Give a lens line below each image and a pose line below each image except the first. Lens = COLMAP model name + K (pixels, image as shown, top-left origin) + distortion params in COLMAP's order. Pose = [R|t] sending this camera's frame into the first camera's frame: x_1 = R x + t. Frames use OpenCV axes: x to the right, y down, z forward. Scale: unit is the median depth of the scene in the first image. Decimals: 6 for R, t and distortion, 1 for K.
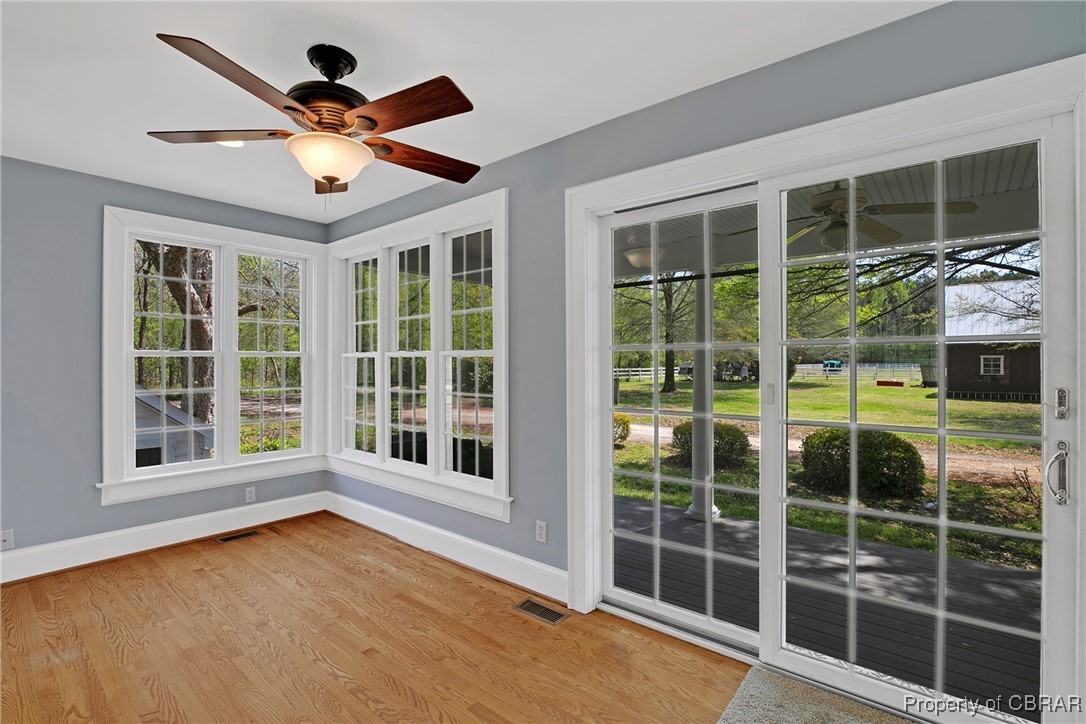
lens RADIAL K [[507.5, 0, 548.0], [0, 507.5, 365.7], [0, 0, 1]] dist [-0.028403, 0.000104]
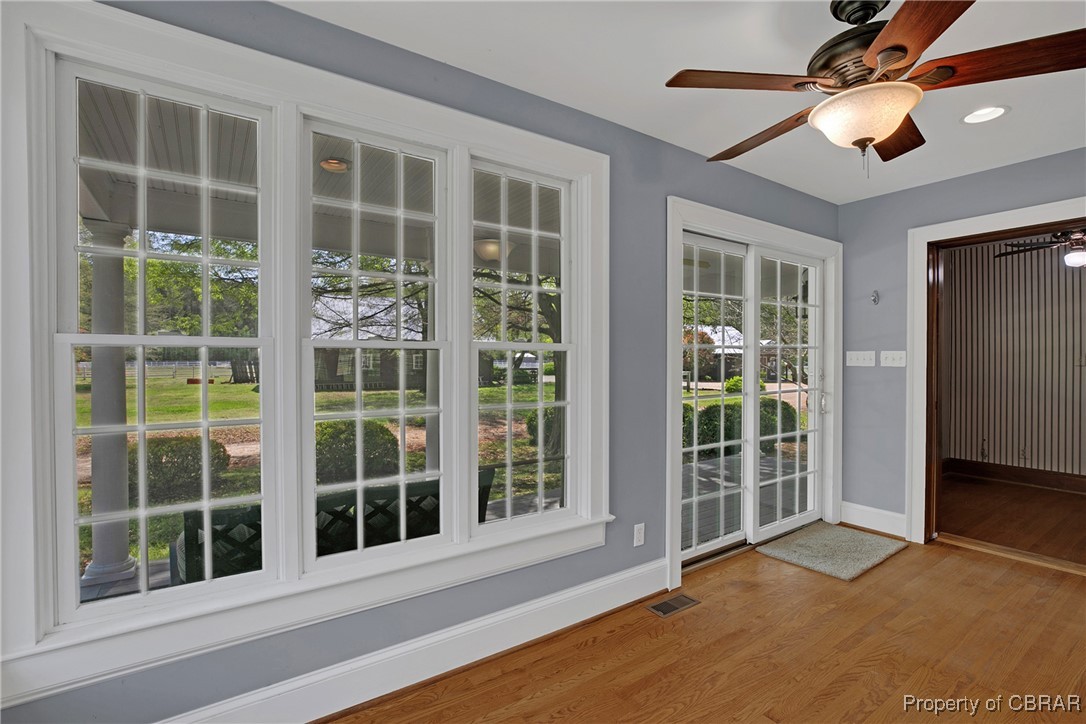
lens RADIAL K [[507.5, 0, 548.0], [0, 507.5, 365.7], [0, 0, 1]] dist [-0.028403, 0.000104]
pose [[0.257060, -0.016672, 0.966252, -0.956513], [0.009902, 0.999844, 0.014617, -0.011458], [-0.966345, 0.005810, 0.257185, 0.891017]]
